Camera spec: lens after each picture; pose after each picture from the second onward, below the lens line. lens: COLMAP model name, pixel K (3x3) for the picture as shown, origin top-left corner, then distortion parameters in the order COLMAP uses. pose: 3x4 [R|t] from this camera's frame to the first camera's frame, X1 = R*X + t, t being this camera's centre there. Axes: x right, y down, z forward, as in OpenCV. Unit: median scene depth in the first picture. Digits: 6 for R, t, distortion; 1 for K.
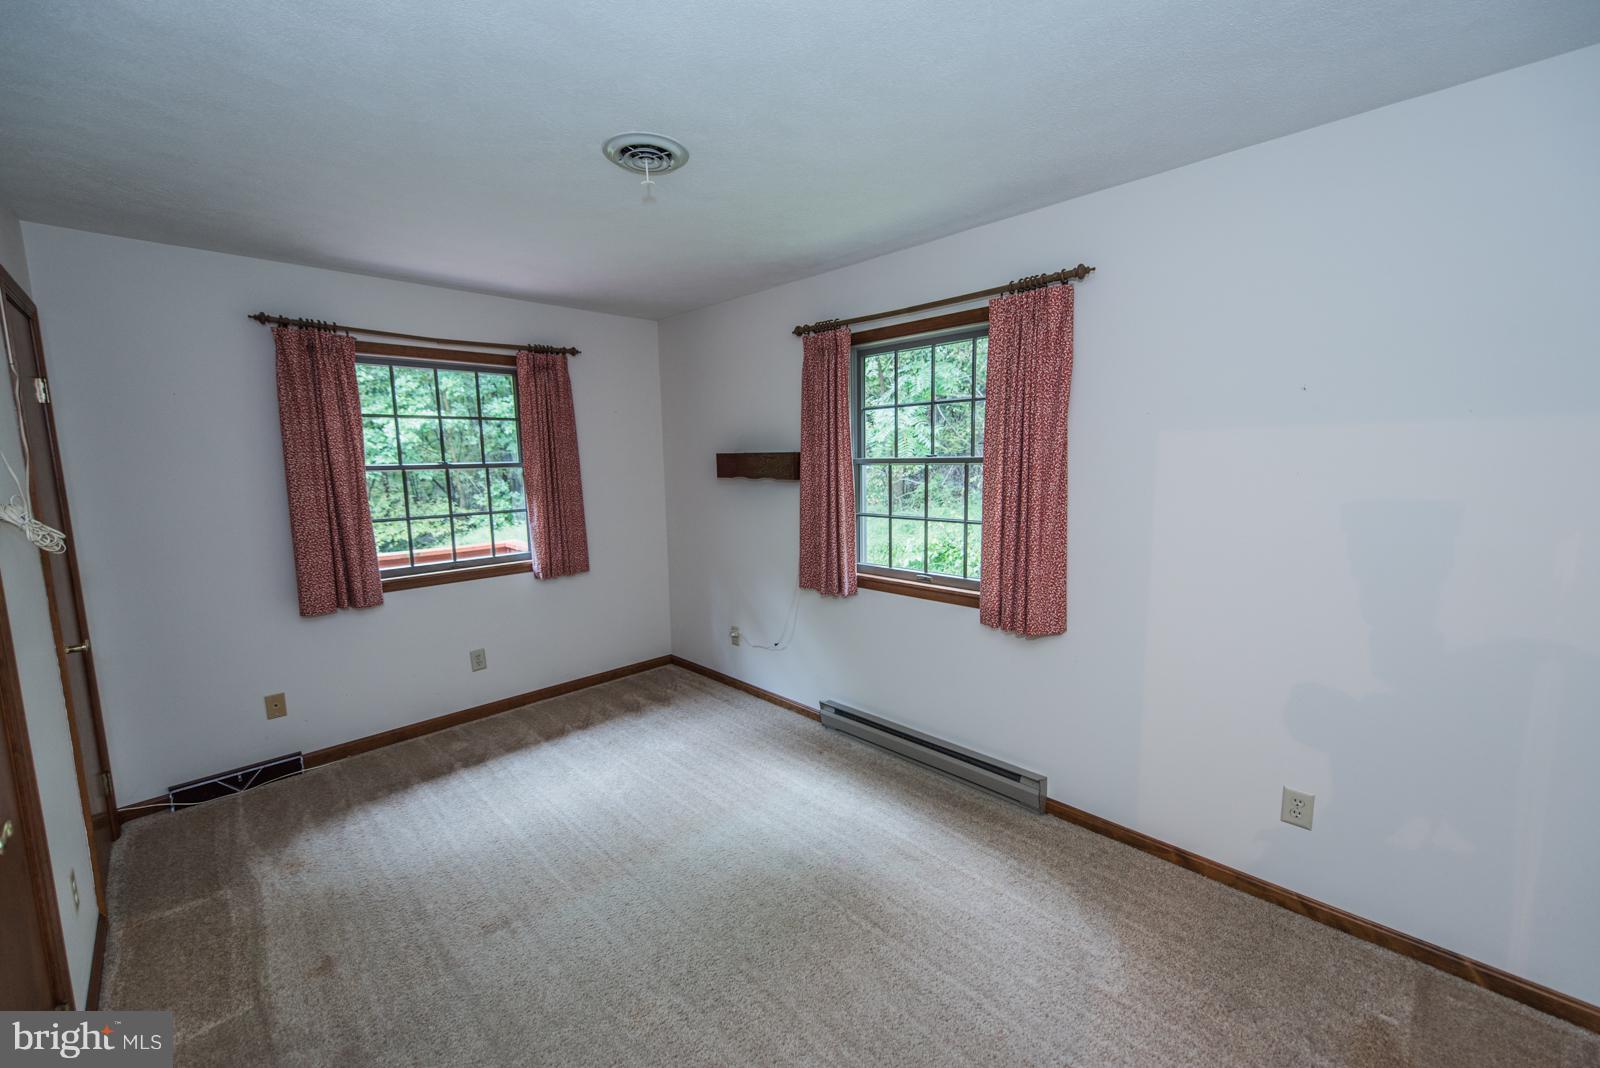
lens RADIAL K [[622.5, 0, 797.0], [0, 622.5, 532.4], [0, 0, 1]] dist [0.016105, -0.006284]
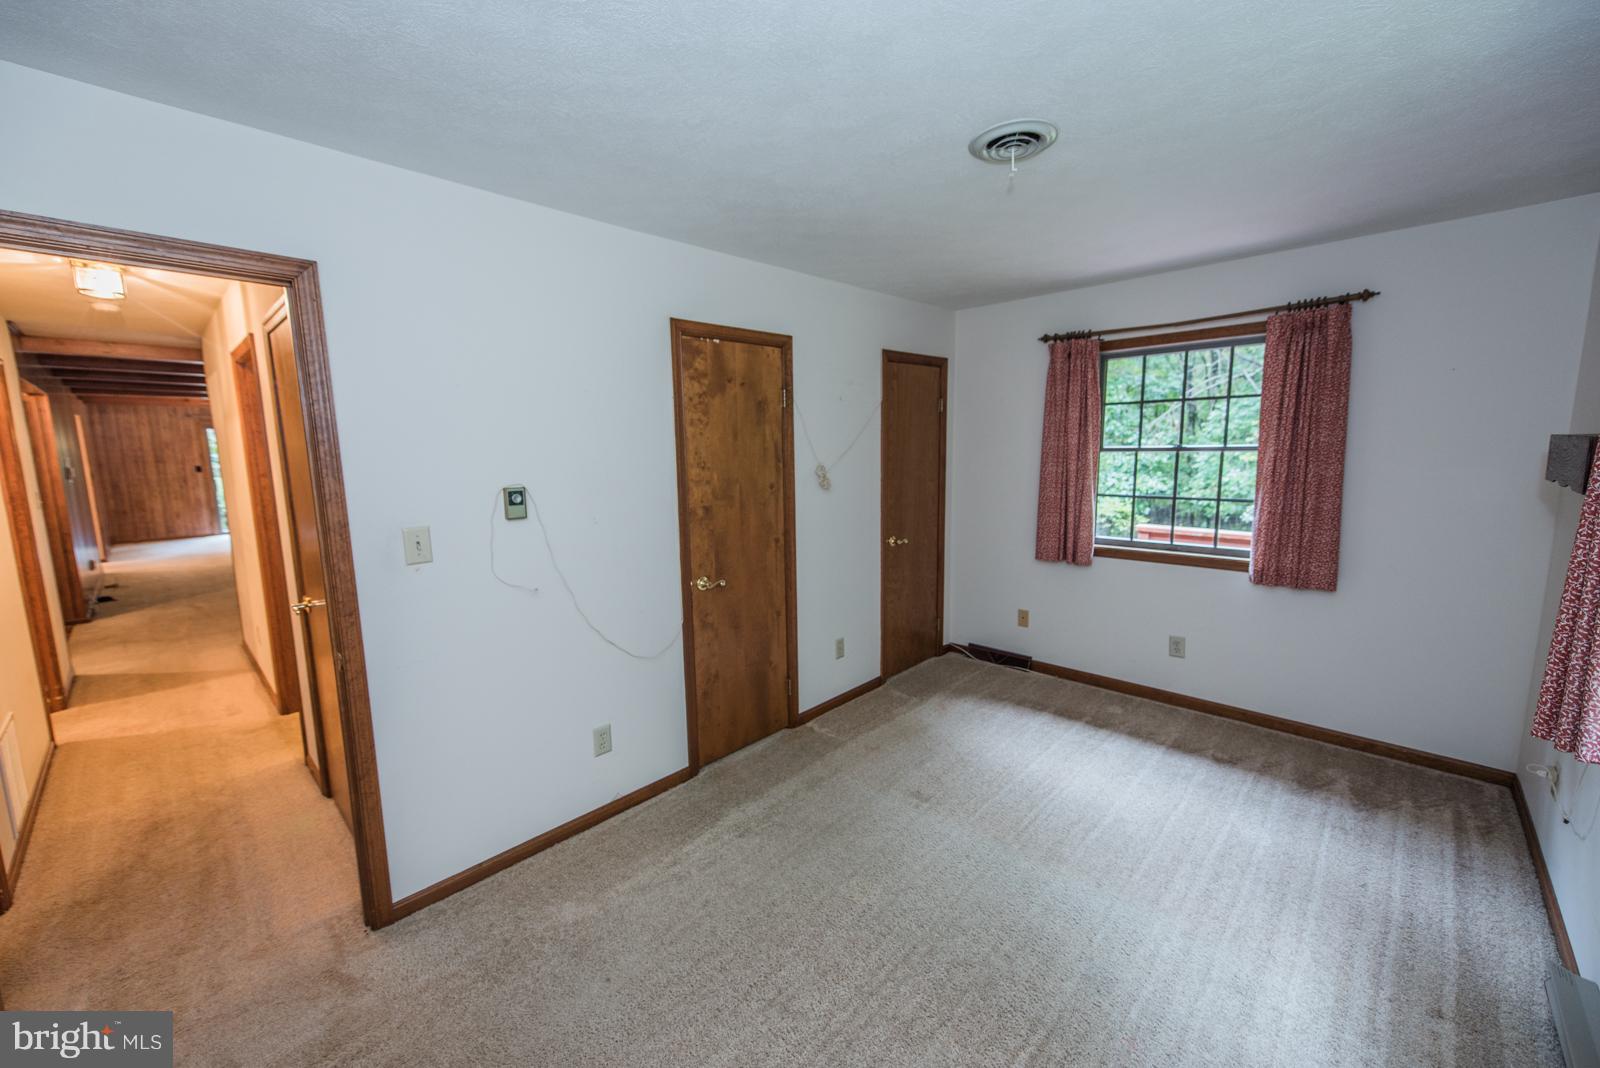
lens RADIAL K [[631.3, 0, 808.5], [0, 631.3, 531.5], [0, 0, 1]] dist [0.016775, -0.006474]
pose [[0.028578, 0.152455, -0.987897, 0.478165], [-0.107487, 0.983039, 0.148595, -0.066360], [0.993796, 0.101940, 0.044480, 0.400636]]
